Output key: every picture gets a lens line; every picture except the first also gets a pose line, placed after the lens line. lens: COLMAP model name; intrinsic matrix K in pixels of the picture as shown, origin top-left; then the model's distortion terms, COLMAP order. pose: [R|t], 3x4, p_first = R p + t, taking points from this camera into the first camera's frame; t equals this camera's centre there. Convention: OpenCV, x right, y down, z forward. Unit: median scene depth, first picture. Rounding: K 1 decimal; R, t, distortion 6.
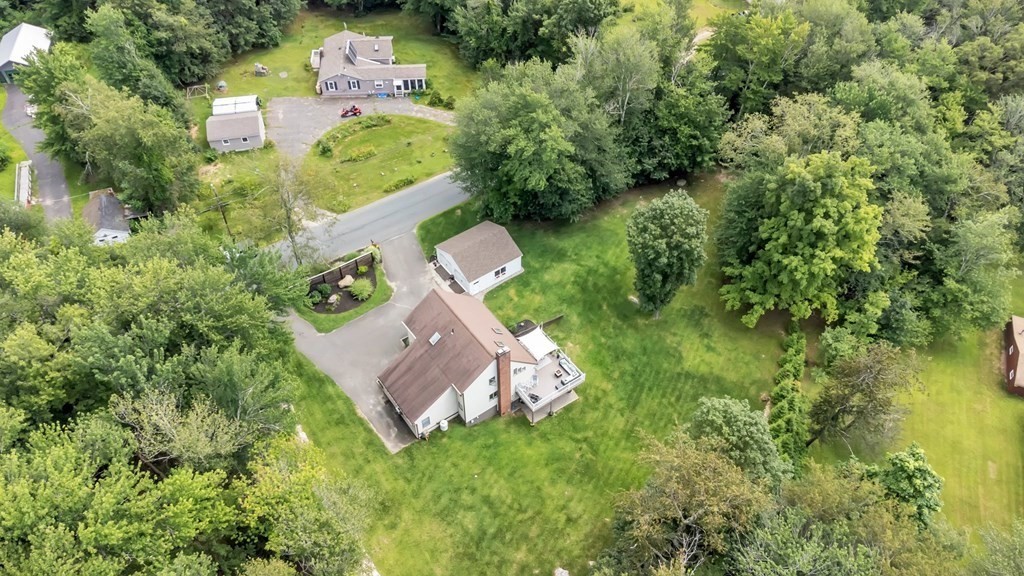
lens RADIAL K [[771.0, 0, 509.2], [0, 771.0, 286.5], [0, 0, 1]] dist [0.047757, -0.006612]
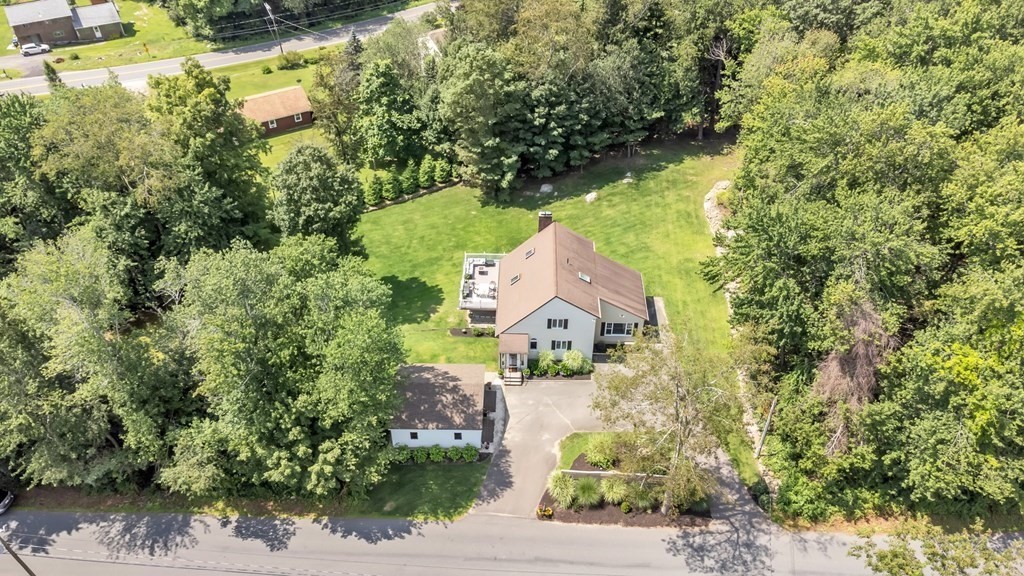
lens RADIAL K [[774.8, 0, 507.6], [0, 774.8, 287.1], [0, 0, 1]] dist [0.057174, -0.009135]
pose [[-0.797246, -0.383541, 0.466149, -0.446886], [0.453419, 0.129310, 0.881868, -0.765799], [-0.398510, 0.914426, 0.070813, 0.955236]]
